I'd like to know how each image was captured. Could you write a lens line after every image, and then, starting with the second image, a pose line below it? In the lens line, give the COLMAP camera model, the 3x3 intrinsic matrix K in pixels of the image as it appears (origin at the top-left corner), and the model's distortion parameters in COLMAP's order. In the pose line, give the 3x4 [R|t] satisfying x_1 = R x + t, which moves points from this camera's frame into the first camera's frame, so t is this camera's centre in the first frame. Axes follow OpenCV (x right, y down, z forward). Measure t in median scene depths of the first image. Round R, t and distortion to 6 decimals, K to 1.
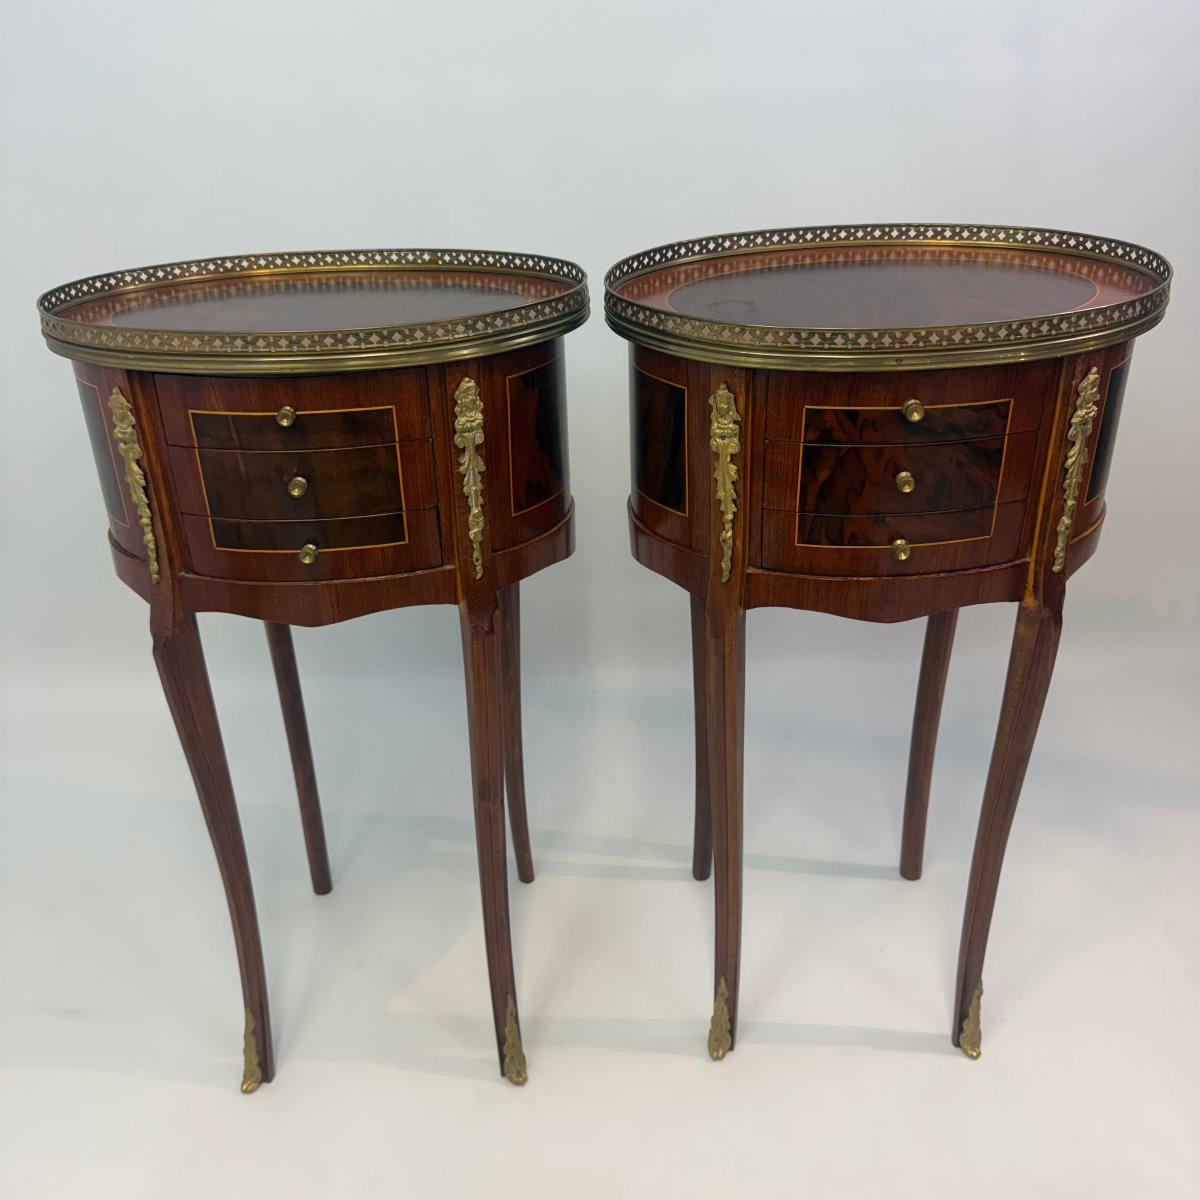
lens RADIAL K [[1130.9, 0, 600.0], [0, 1130.9, 600.0], [0, 0, 1]] dist [0.117710, -0.319119]
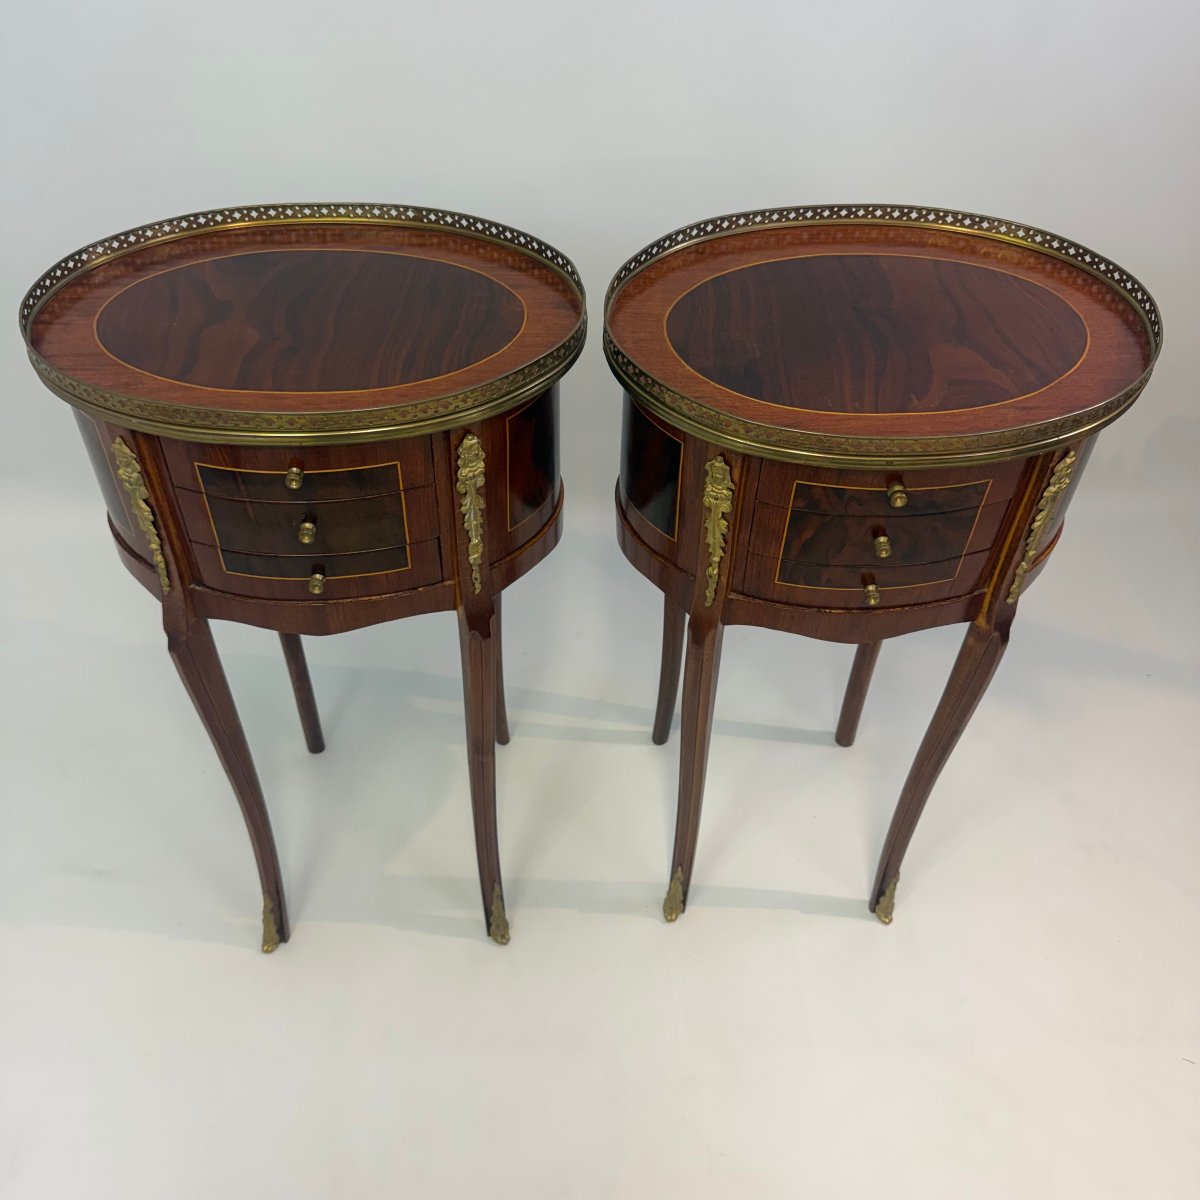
lens RADIAL K [[1130.9, 0, 600.0], [0, 1130.9, 600.0], [0, 0, 1]] dist [0.117710, -0.319119]
pose [[0.998261, 0.012228, 0.057659, -0.054166], [-0.029293, 0.951800, 0.305318, -0.346124], [-0.051146, -0.306476, 0.950503, -0.017471]]
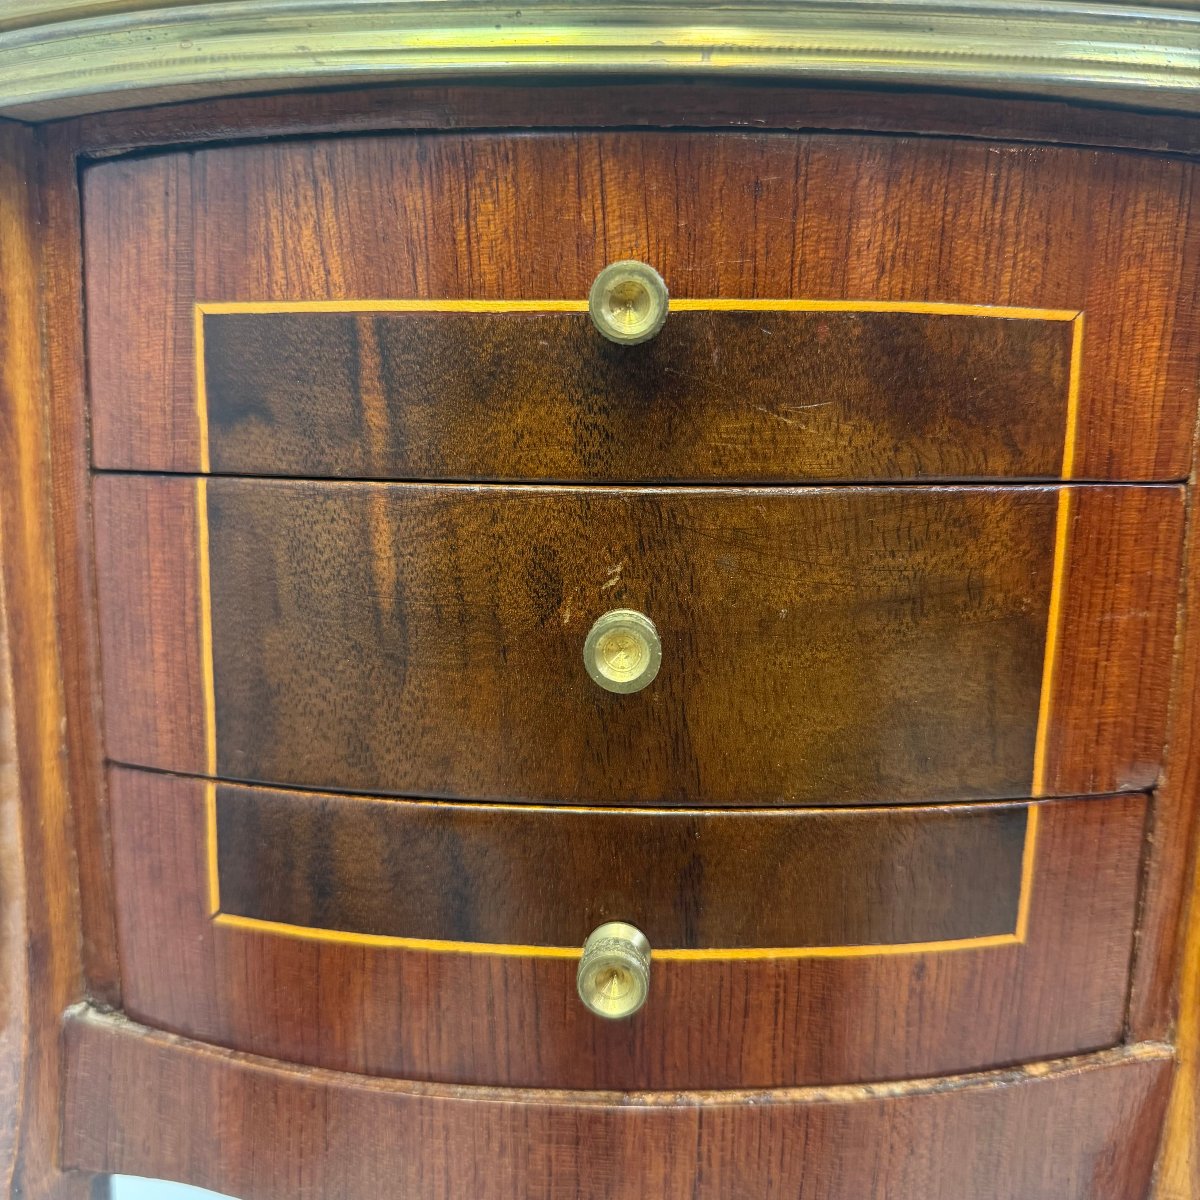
lens RADIAL K [[1130.9, 0, 600.0], [0, 1130.9, 600.0], [0, 0, 1]] dist [0.117710, -0.319119]
pose [[0.997376, 0.046441, -0.055539, -0.244213], [-0.061962, 0.944344, -0.323072, -0.035361], [0.037445, 0.325666, 0.944743, 0.748617]]
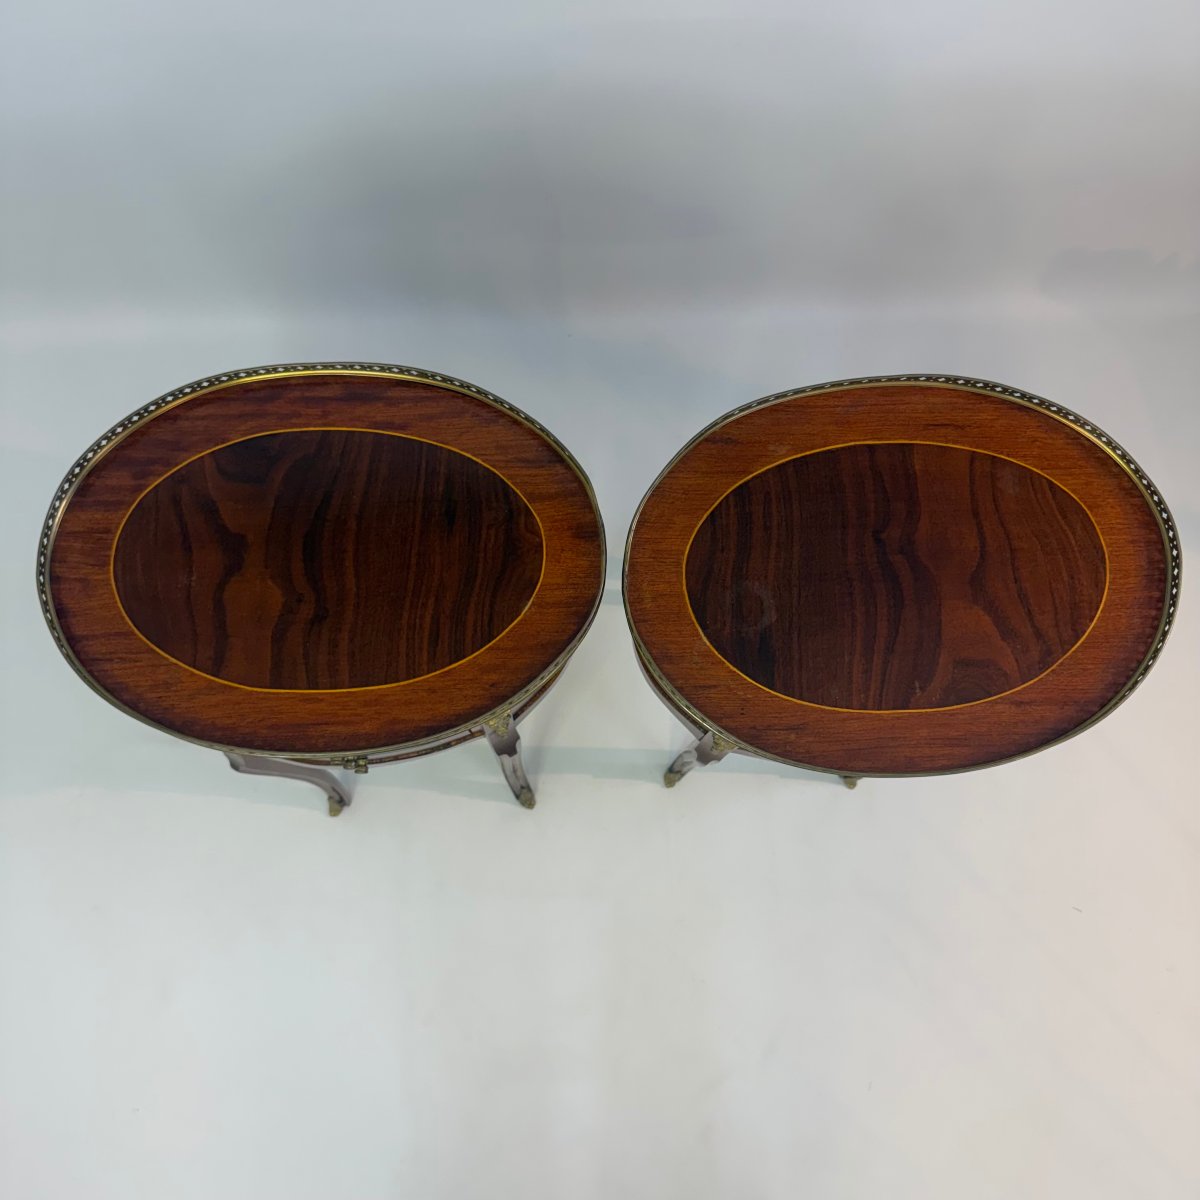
lens RADIAL K [[1127.7, 0, 605.2], [0, 1127.7, 600.0], [0, 0, 1]] dist [0.107099, -0.140339]
pose [[0.998167, -0.013138, 0.059082, -0.071325], [-0.035862, 0.657970, 0.752189, -1.009061], [-0.048757, -0.752929, 0.656293, 0.339453]]
